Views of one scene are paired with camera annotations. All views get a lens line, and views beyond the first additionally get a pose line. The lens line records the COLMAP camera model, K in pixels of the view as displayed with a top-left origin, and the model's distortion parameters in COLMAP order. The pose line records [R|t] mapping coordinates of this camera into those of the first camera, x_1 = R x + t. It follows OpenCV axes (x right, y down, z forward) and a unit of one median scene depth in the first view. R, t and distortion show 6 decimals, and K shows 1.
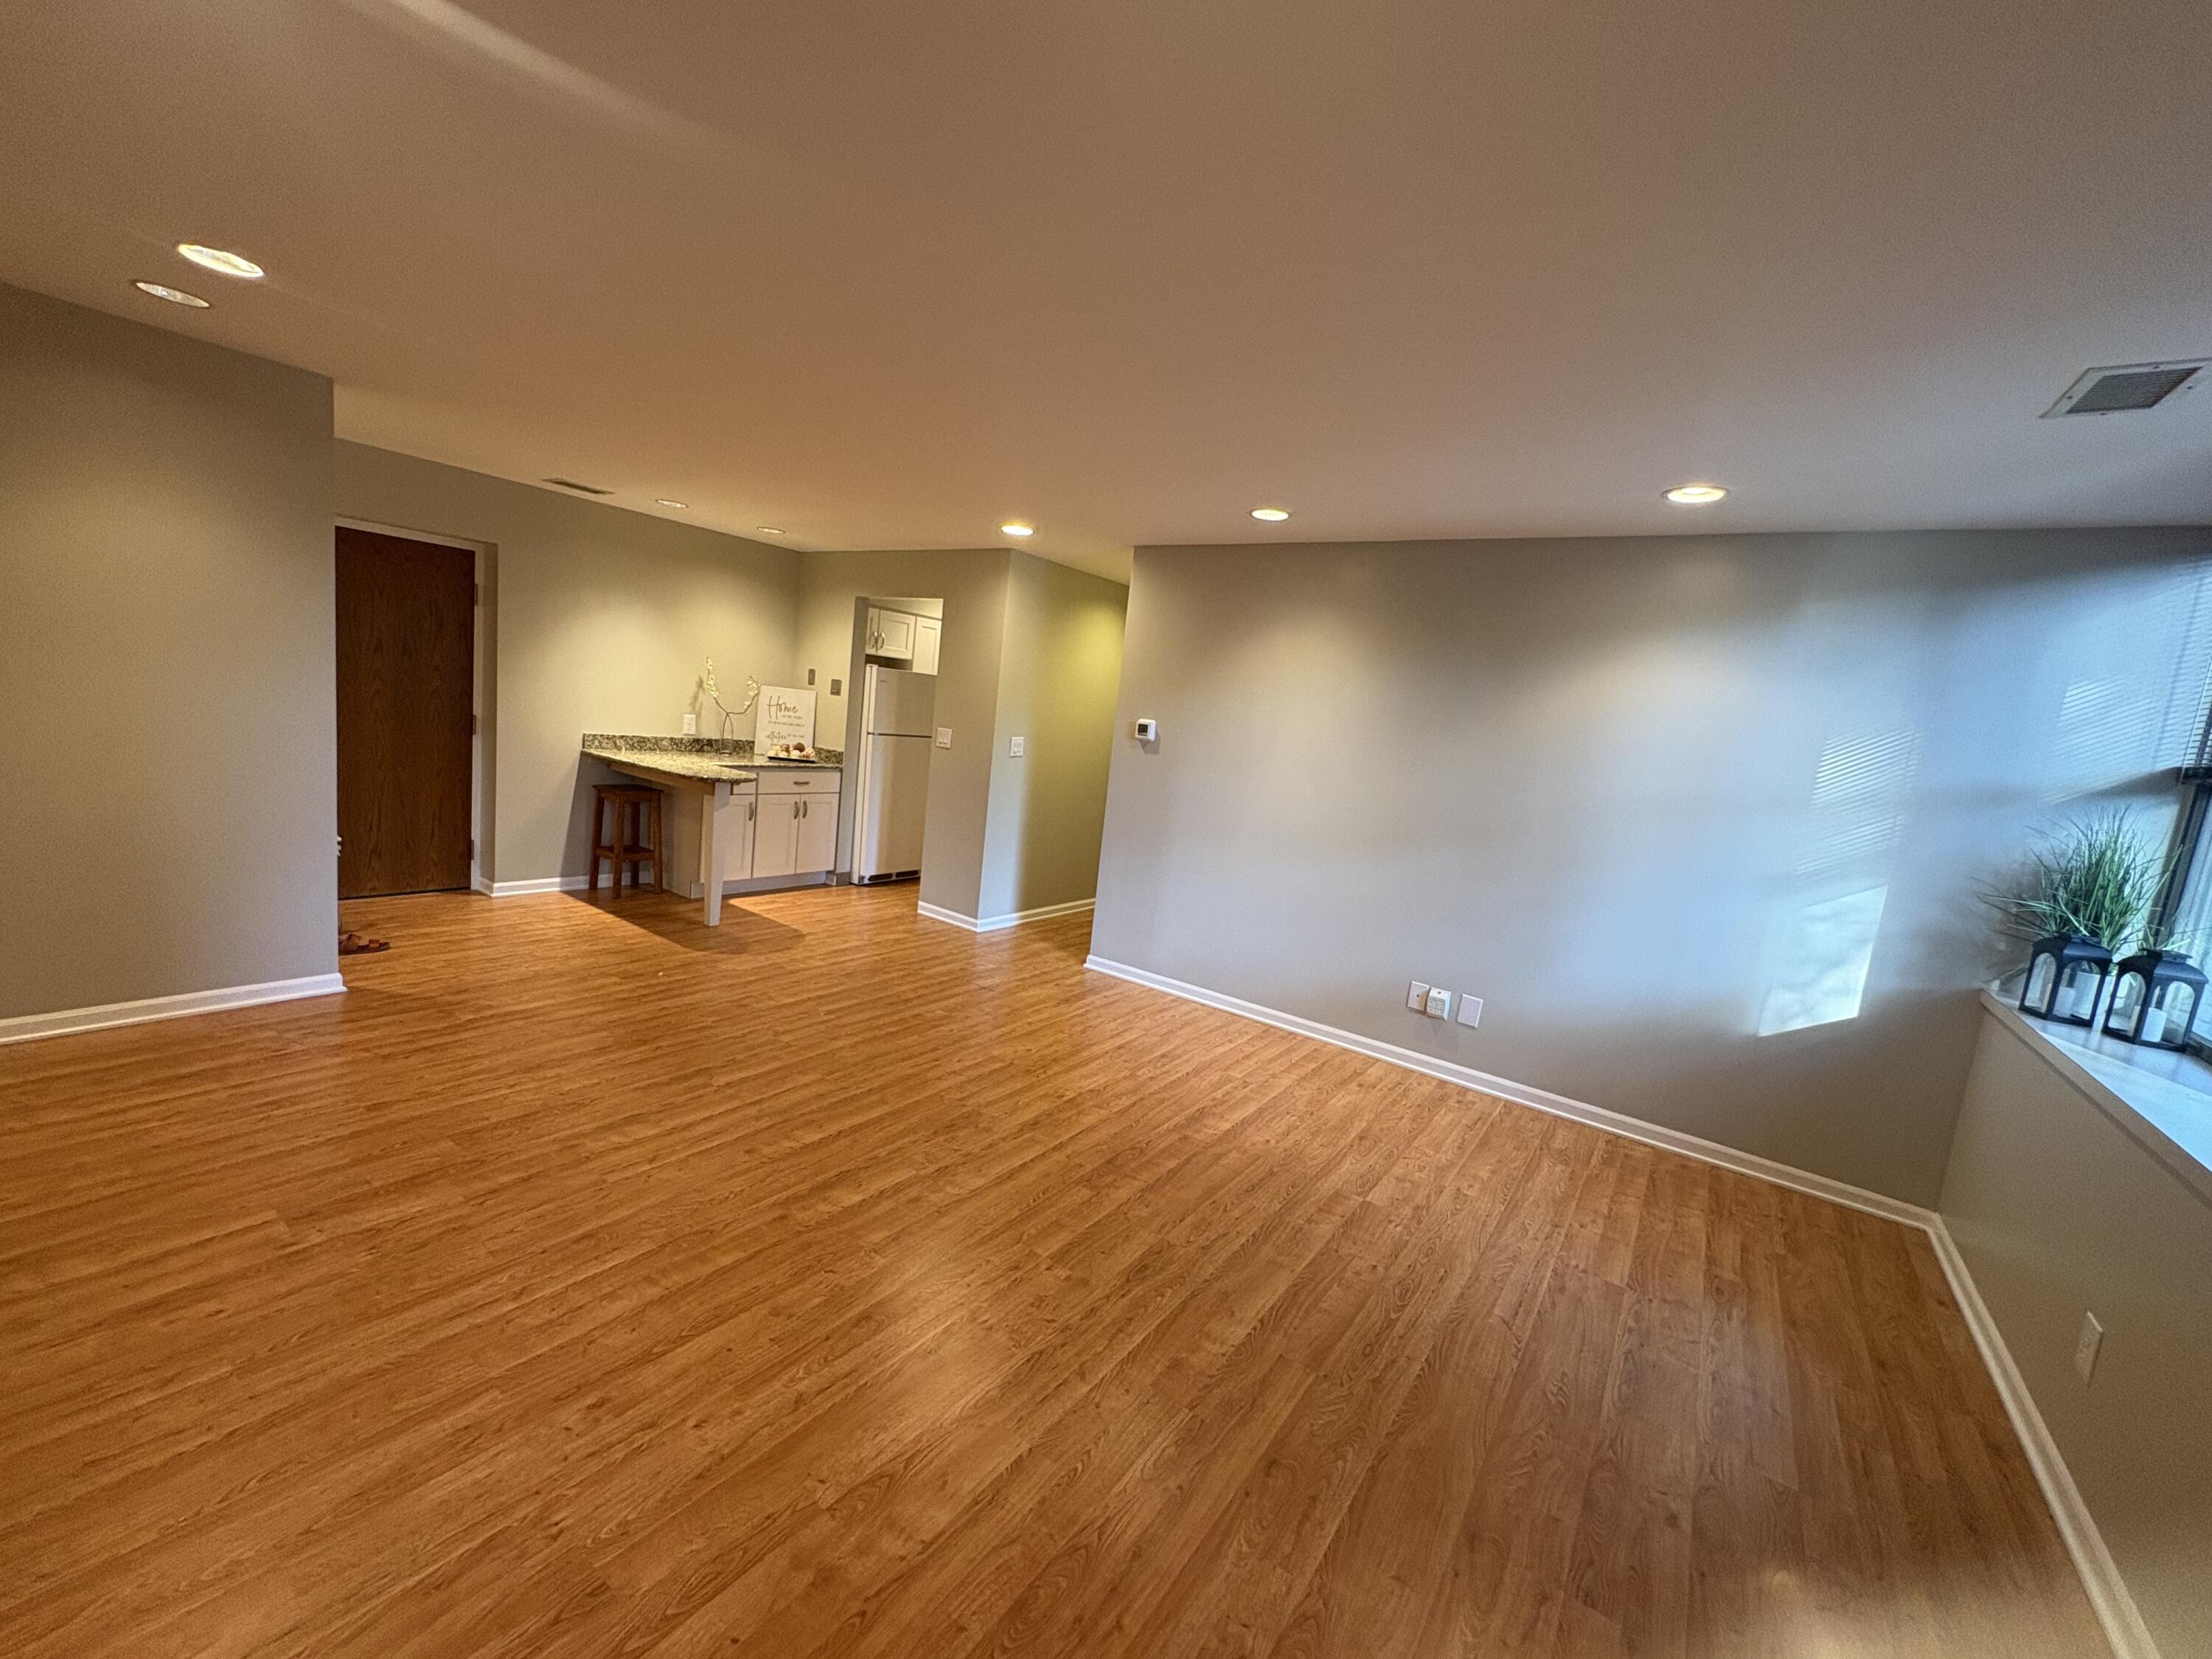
lens RADIAL K [[878.8, 0, 1105.8], [0, 878.8, 832.6], [0, 0, 1]] dist [-0.002387, 0.000713]
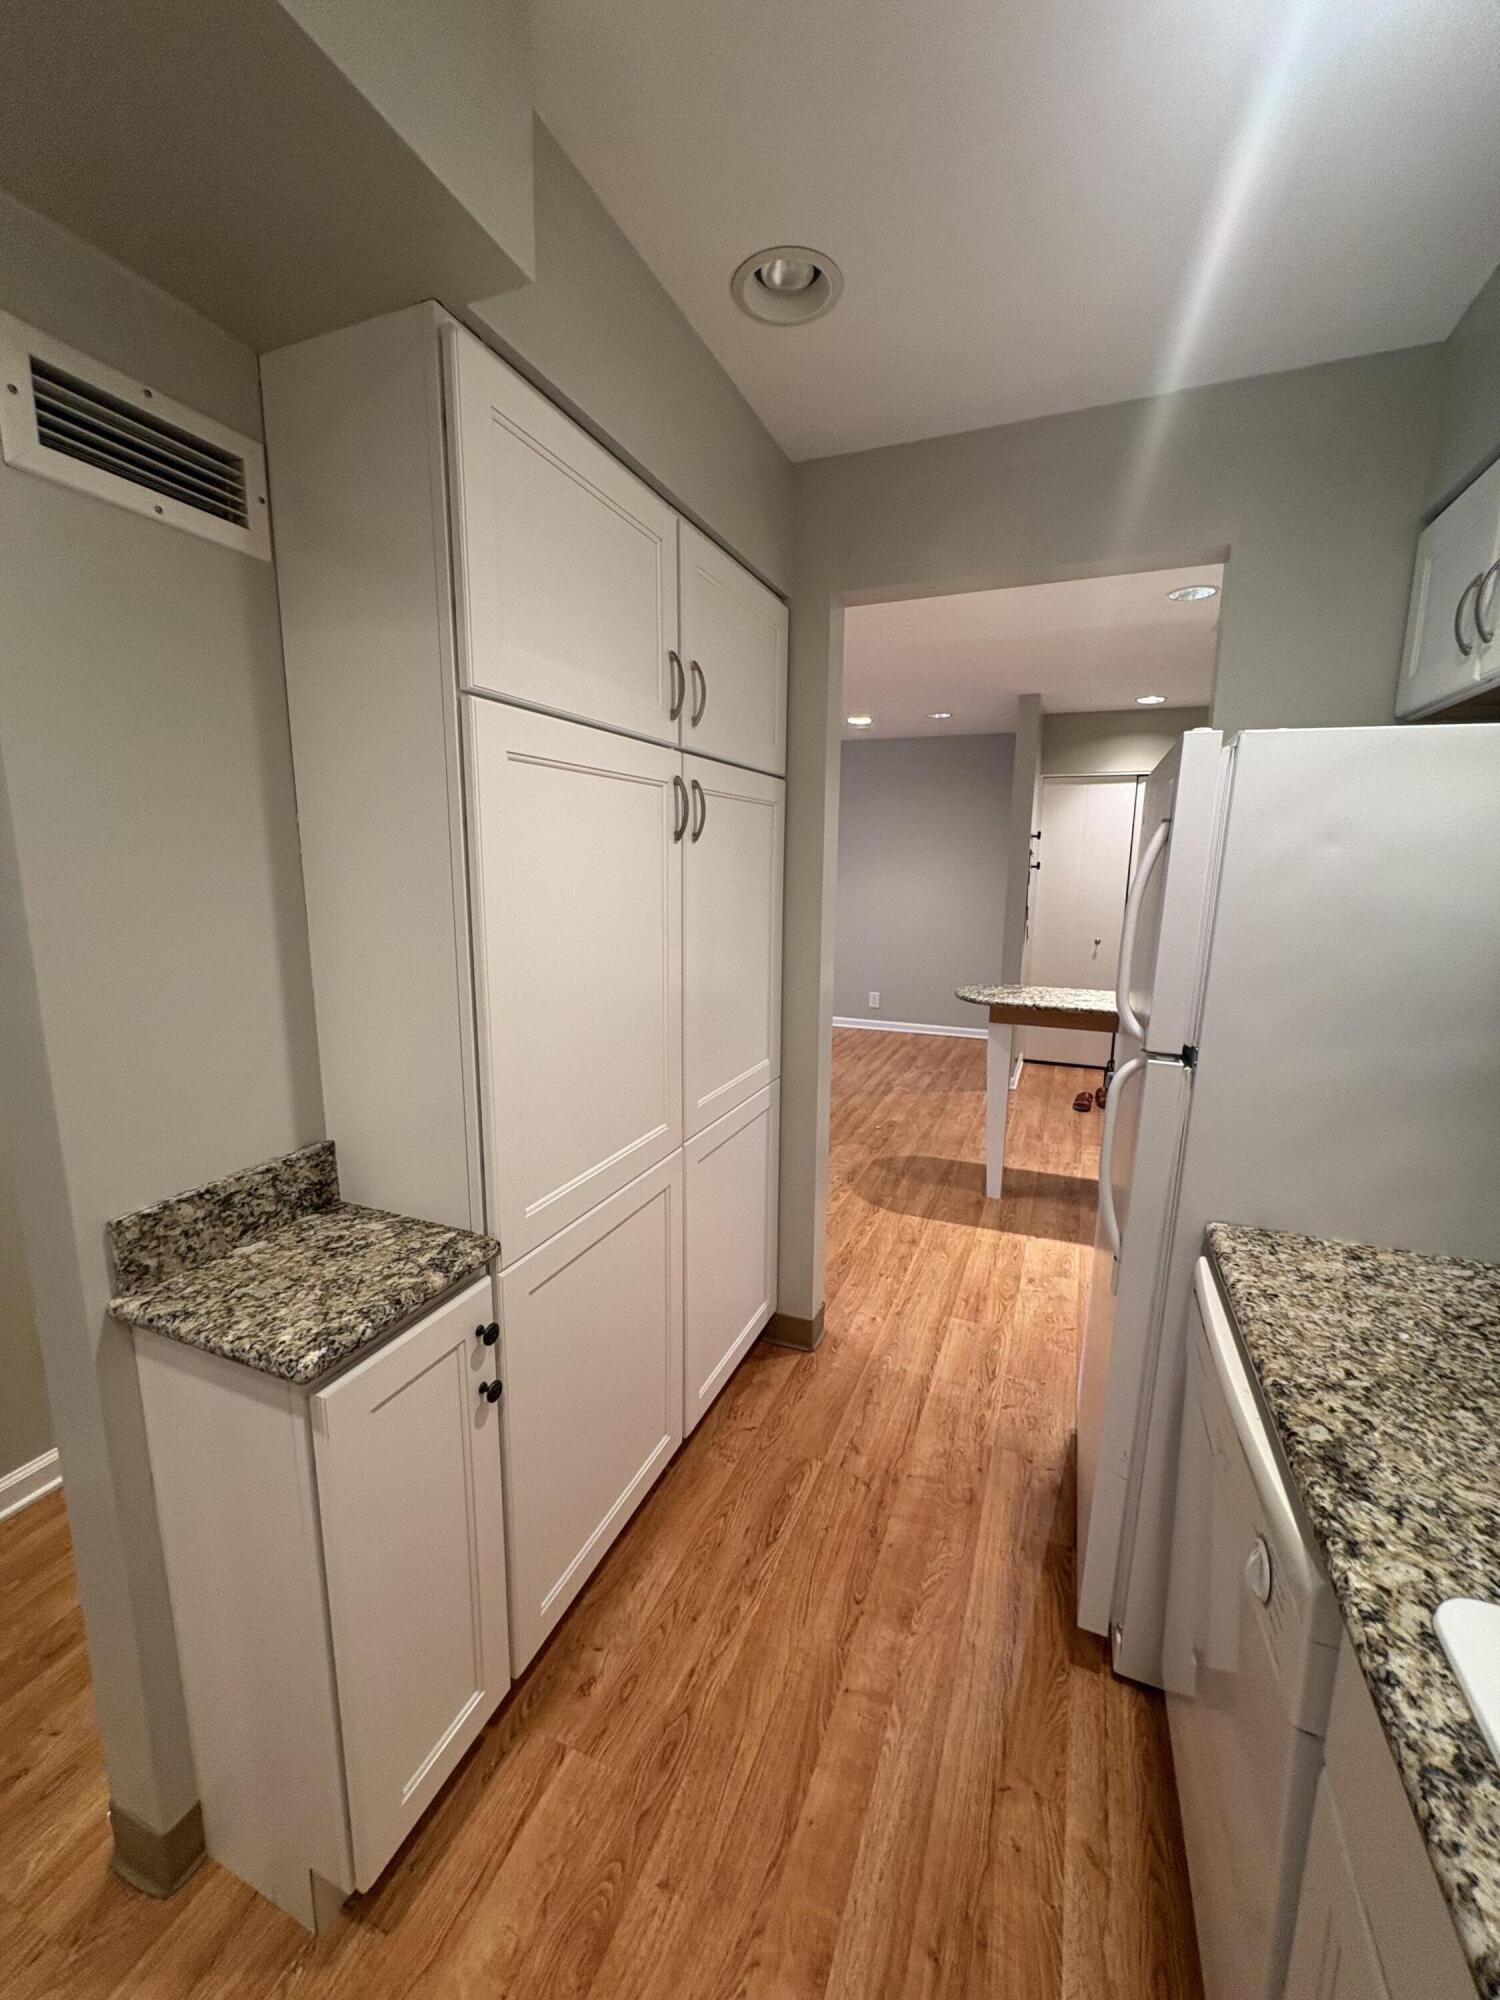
lens RADIAL K [[794.6, 0, 748.1], [0, 794.6, 1002.0], [0, 0, 1]] dist [-0.002387, 0.000713]
pose [[-0.969486, -0.075280, -0.233302, -0.122103], [-0.141484, 0.949008, 0.281718, -0.321439], [0.200198, 0.306130, -0.930701, 2.352925]]
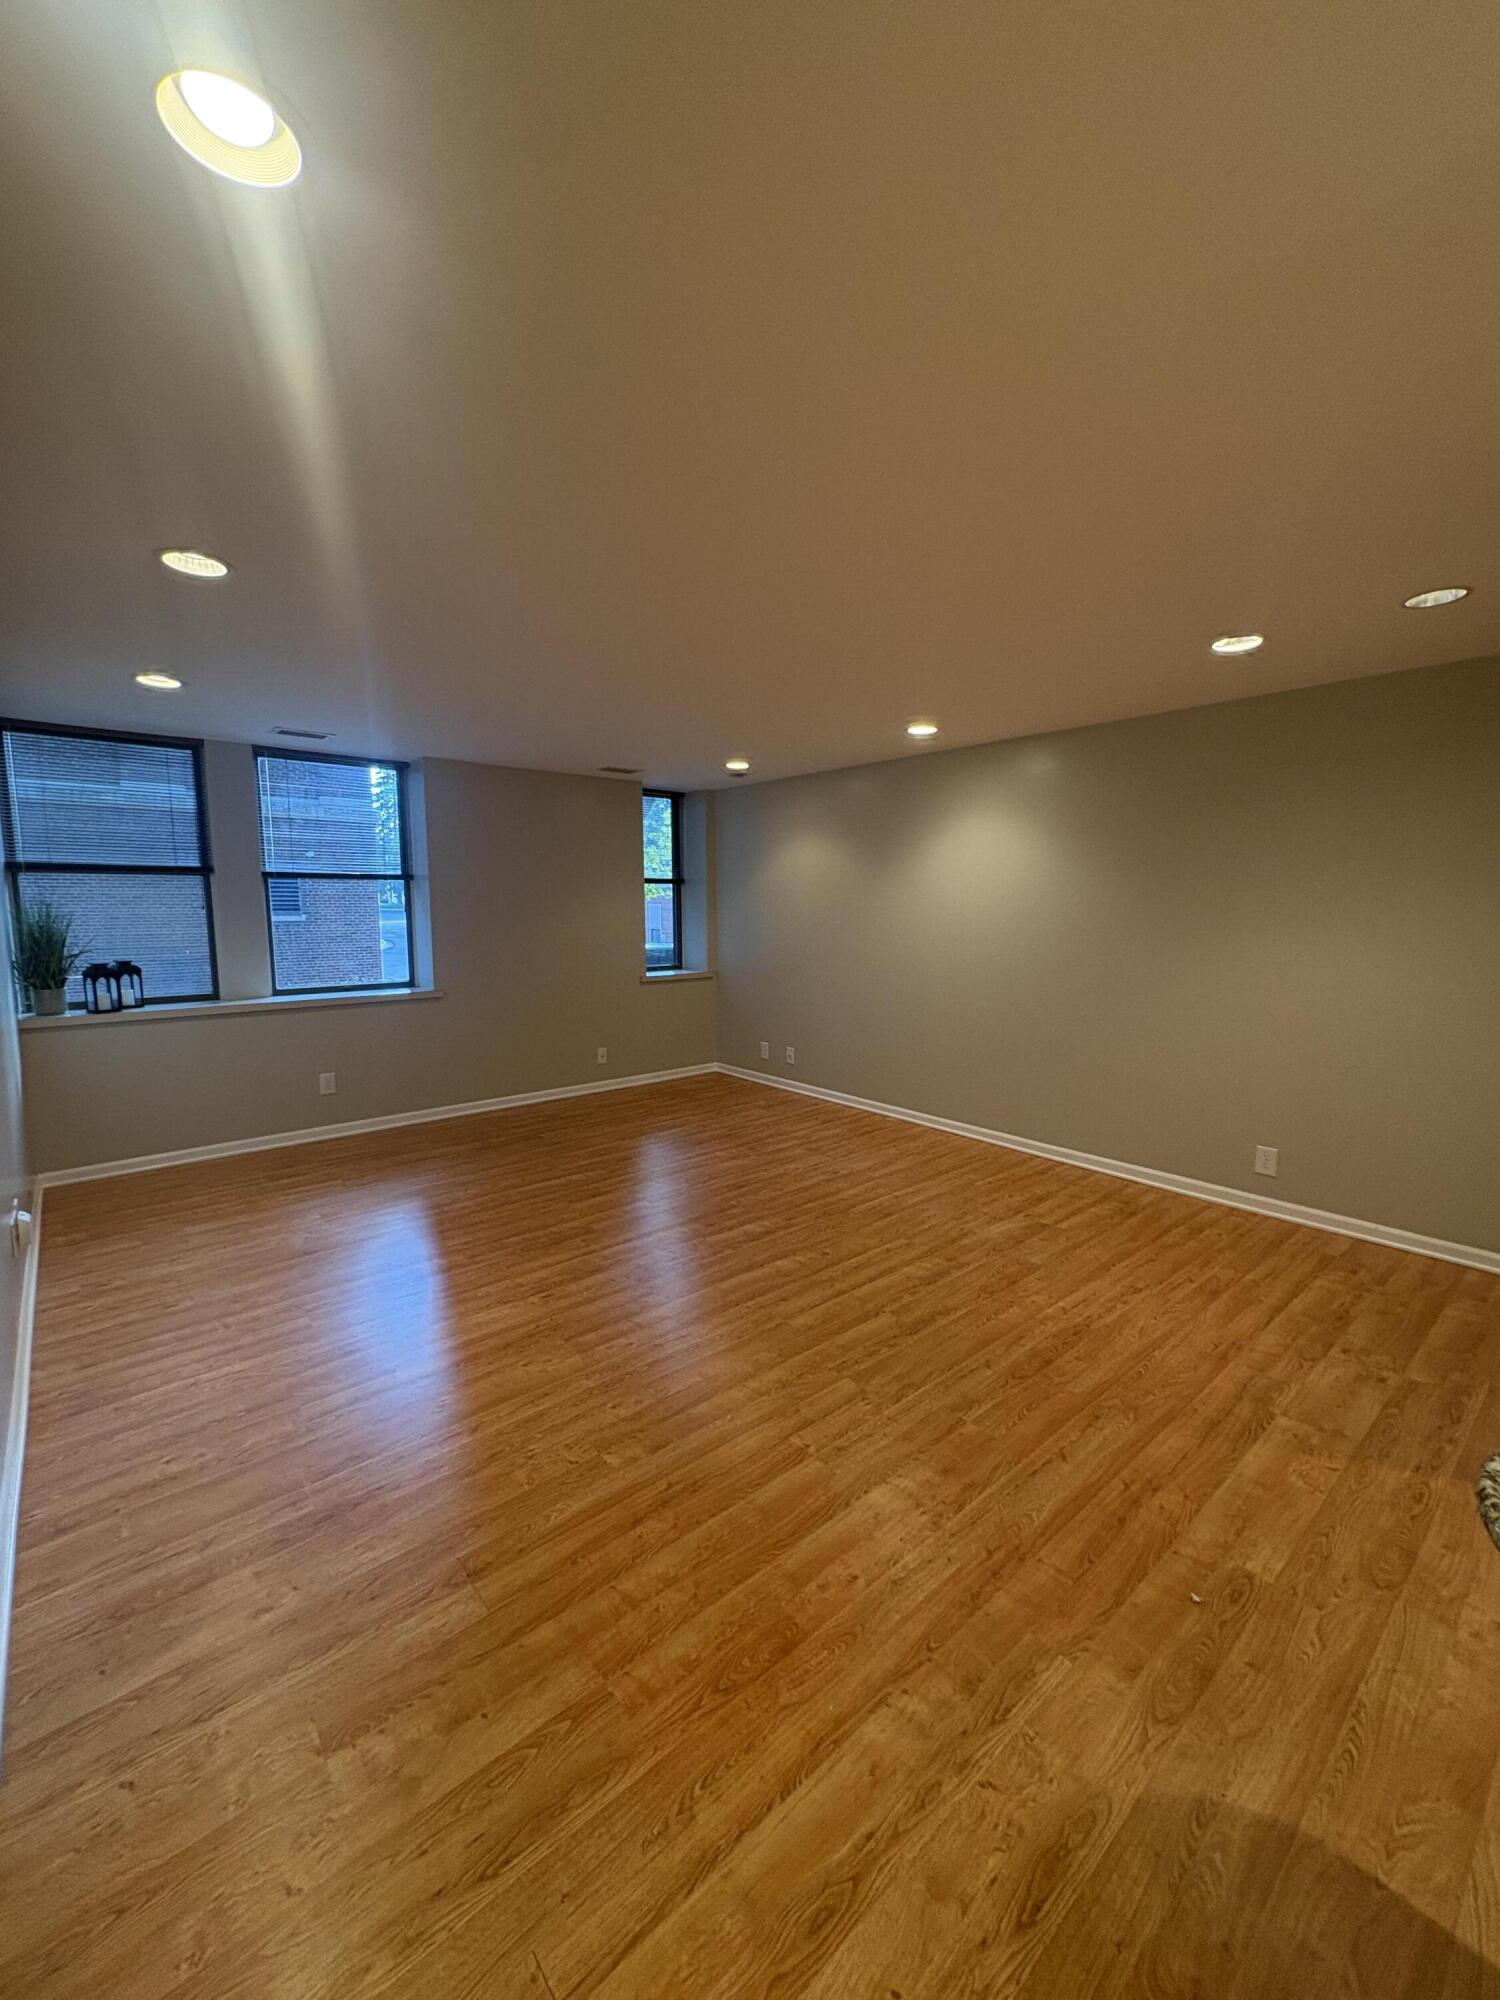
lens RADIAL K [[794.6, 0, 749.3], [0, 794.6, 996.3], [0, 0, 1]] dist [-0.002387, 0.000713]
pose [[-0.962345, -0.138278, 0.234030, -0.433801], [-0.070986, 0.958912, 0.274681, -0.279423], [-0.262397, 0.247725, -0.932620, 1.708916]]
